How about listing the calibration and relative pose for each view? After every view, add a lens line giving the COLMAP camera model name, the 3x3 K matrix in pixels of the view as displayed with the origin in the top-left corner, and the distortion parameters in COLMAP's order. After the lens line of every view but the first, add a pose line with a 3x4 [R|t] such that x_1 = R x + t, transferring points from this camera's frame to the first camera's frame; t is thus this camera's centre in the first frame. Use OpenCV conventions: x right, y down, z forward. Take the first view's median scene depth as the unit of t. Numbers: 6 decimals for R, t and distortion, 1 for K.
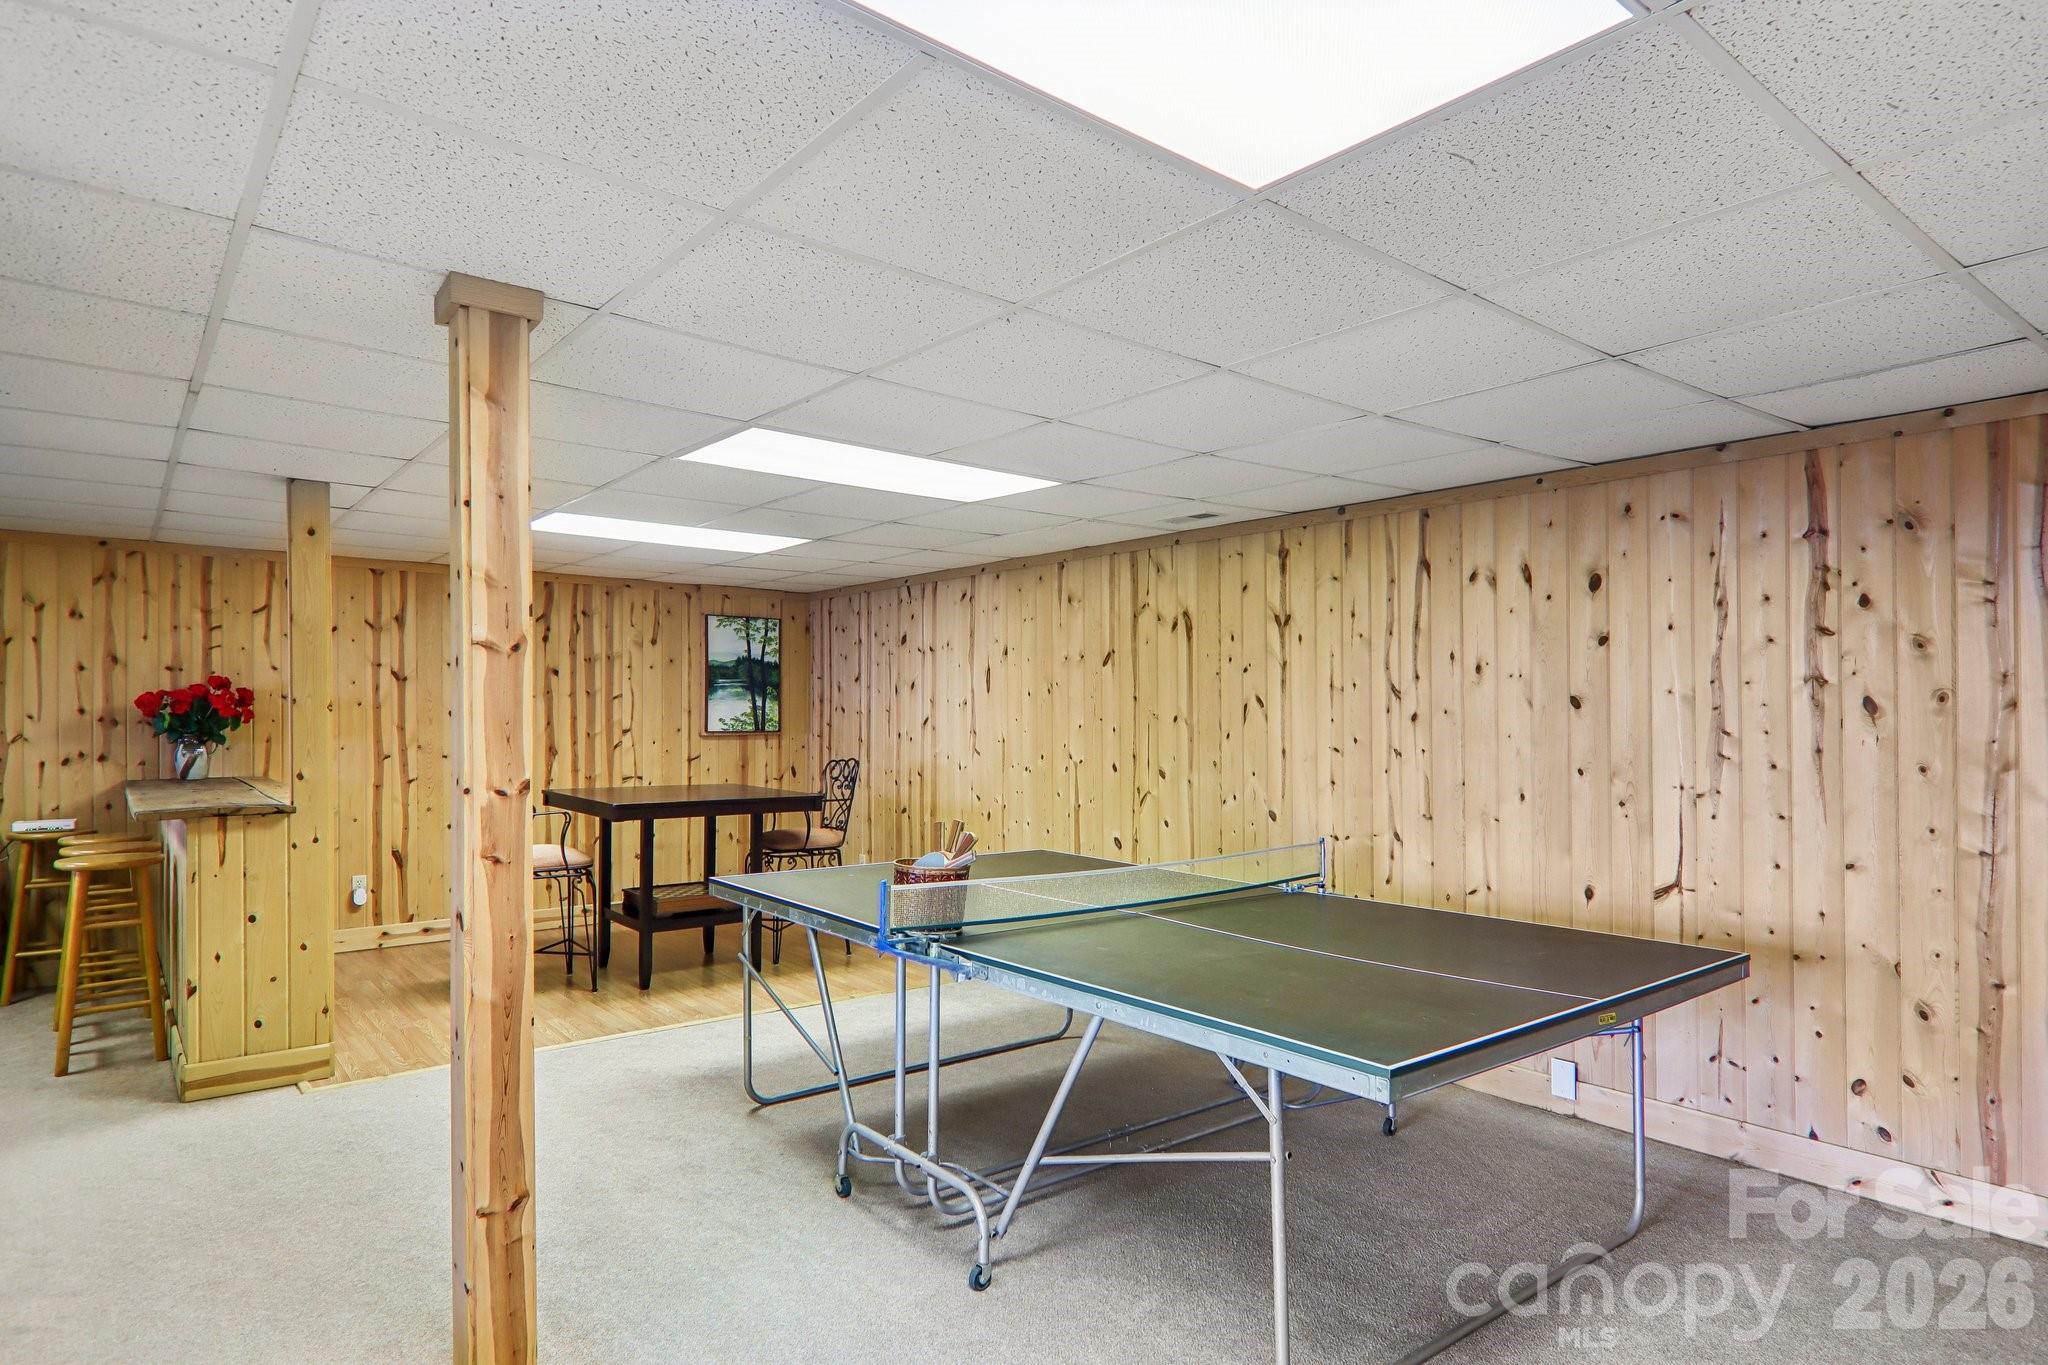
lens RADIAL K [[1149.3, 0, 1028.3], [0, 1149.3, 720.6], [0, 0, 1]] dist [0.025308, -0.014454]
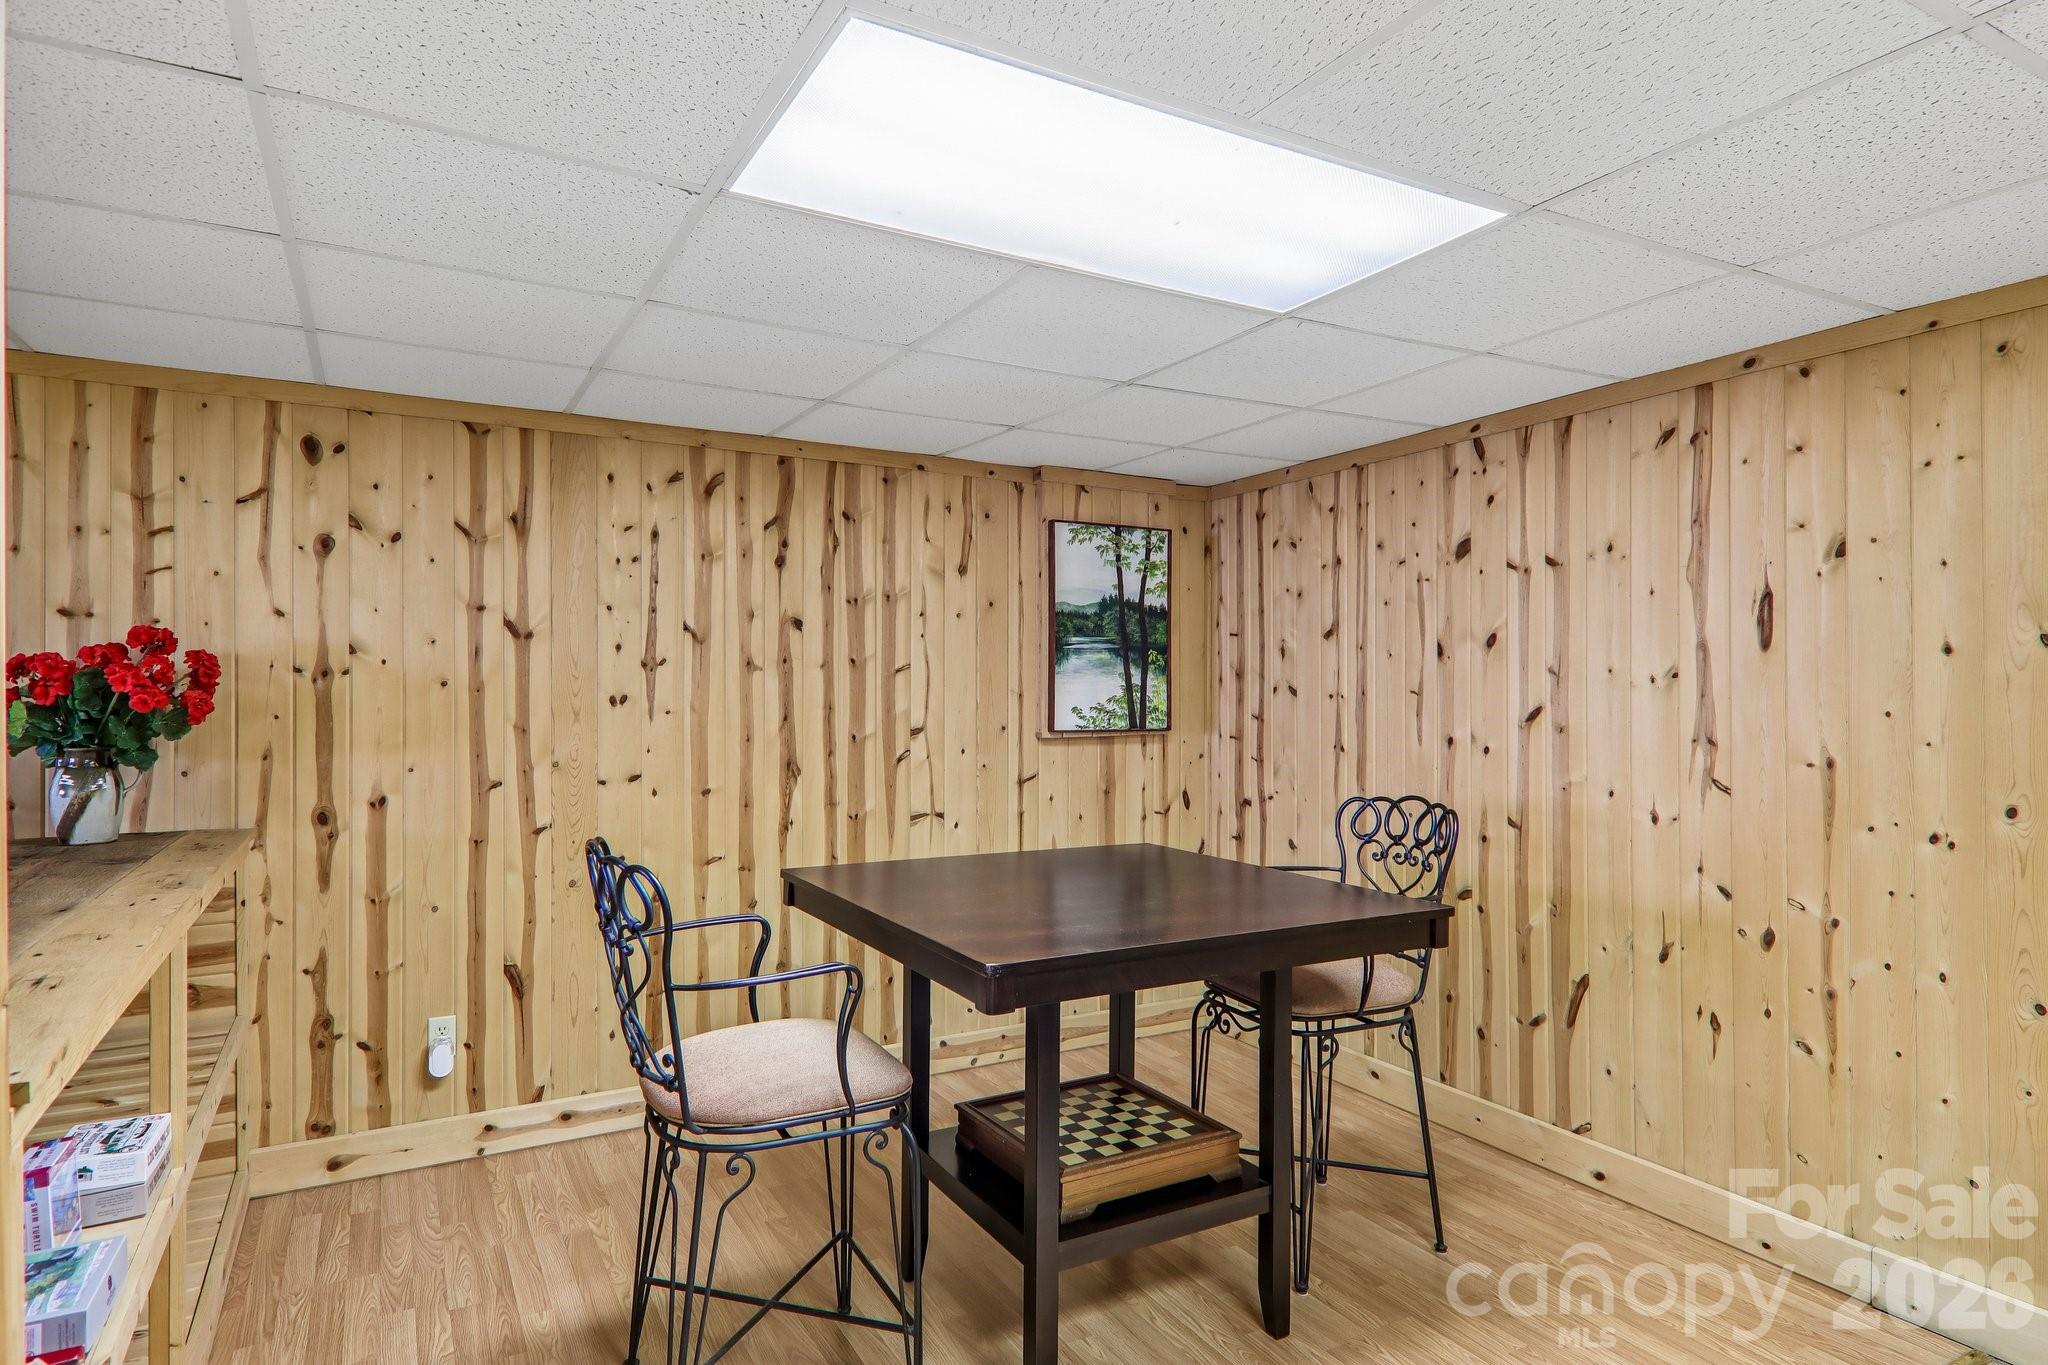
lens RADIAL K [[1149.3, 0, 1028.5], [0, 1149.3, 692.4], [0, 0, 1]] dist [0.025308, -0.014454]
pose [[0.985377, -0.003075, -0.170359, -0.240660], [0.001940, 0.999975, -0.006827, -0.006367], [0.170375, 0.006396, 0.985358, 0.554685]]
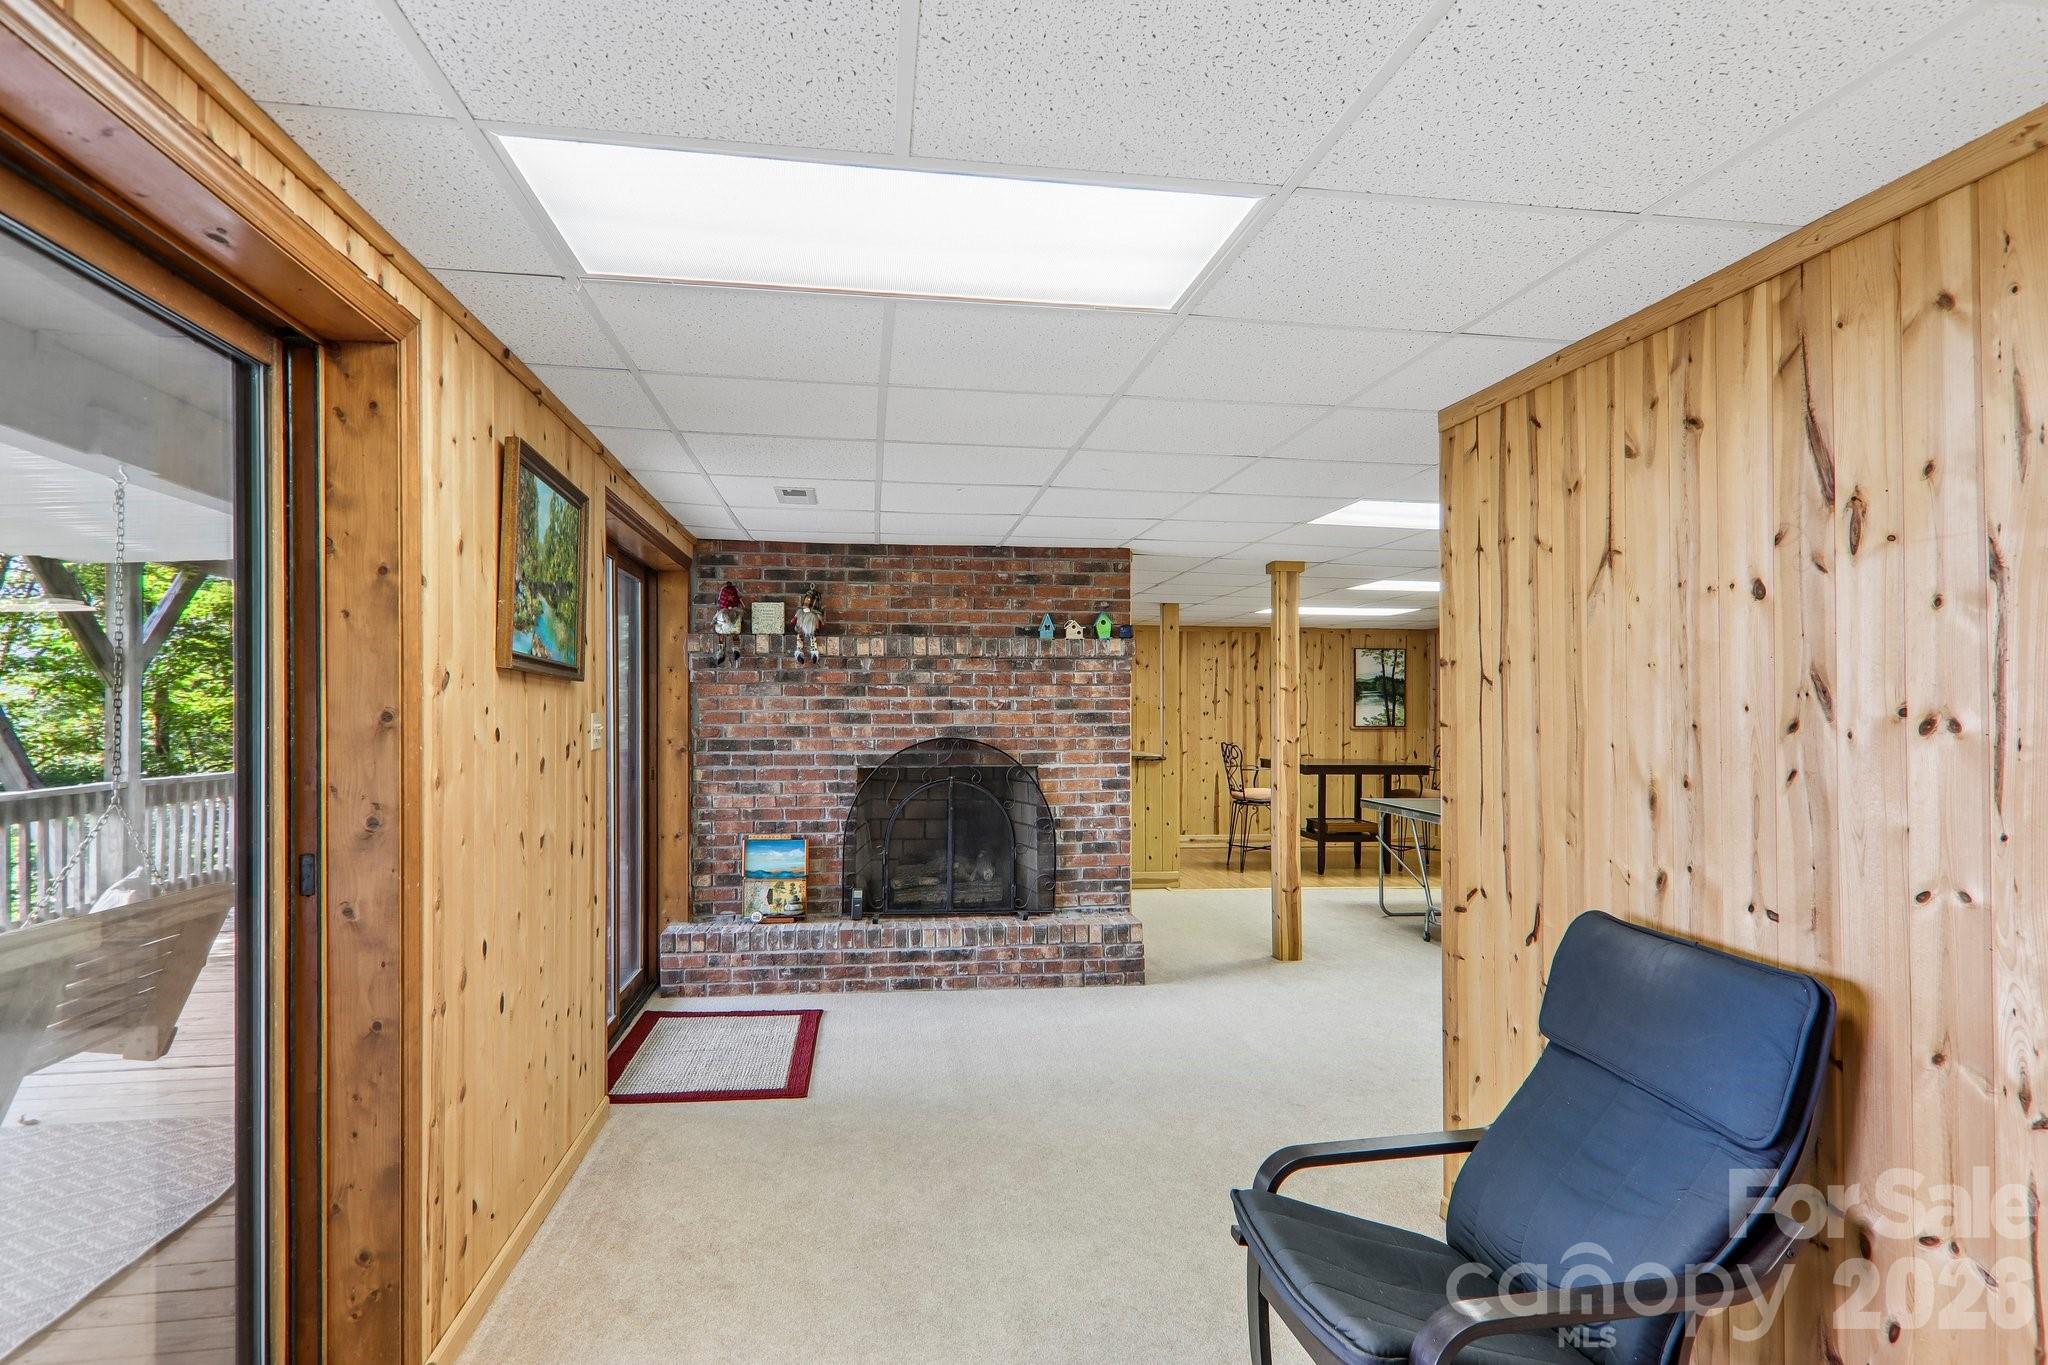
lens RADIAL K [[1149.3, 0, 1037.5], [0, 1149.3, 690.3], [0, 0, 1]] dist [0.025308, -0.014454]
pose [[0.860699, -0.007736, -0.509055, 0.157879], [-0.006248, 0.999649, -0.025755, 0.005087], [0.509075, 0.025348, 0.860349, -0.615958]]
